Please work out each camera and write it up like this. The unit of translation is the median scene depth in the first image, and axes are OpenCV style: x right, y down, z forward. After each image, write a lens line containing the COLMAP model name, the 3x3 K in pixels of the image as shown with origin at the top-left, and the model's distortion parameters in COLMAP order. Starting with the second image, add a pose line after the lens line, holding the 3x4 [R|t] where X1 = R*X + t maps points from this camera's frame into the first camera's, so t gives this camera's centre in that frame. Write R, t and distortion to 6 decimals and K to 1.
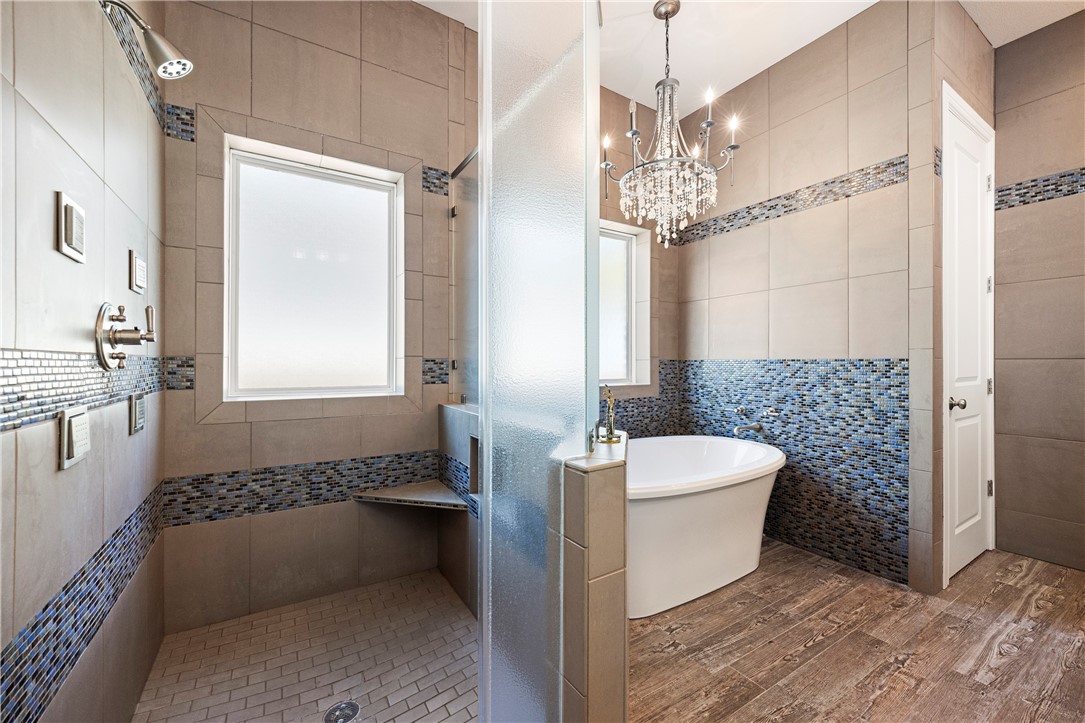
lens RADIAL K [[430.1, 0, 543.6], [0, 430.1, 360.1], [0, 0, 1]] dist [-0.000268, -0.001286]
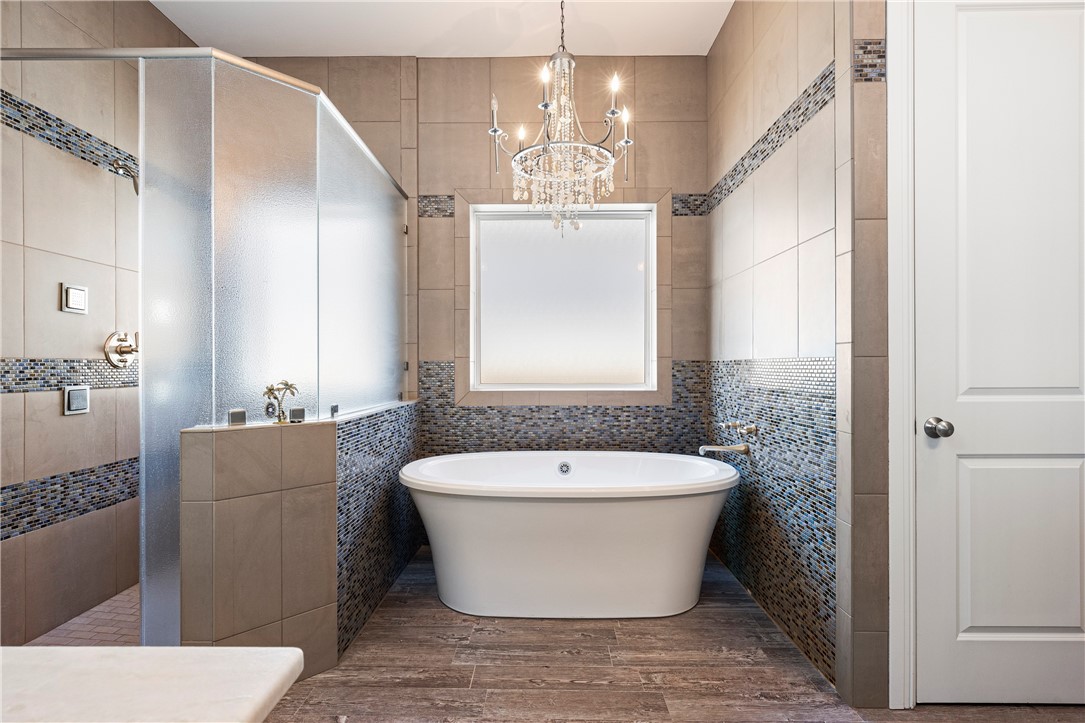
lens RADIAL K [[528.9, 0, 540.9], [0, 528.9, 365.3], [0, 0, 1]] dist [-0.000254, 0.000750]
pose [[0.841128, -0.000527, -0.540836, 0.861626], [0.003704, 0.999982, 0.004787, 0.003478], [0.540823, -0.006030, 0.841115, 0.033526]]
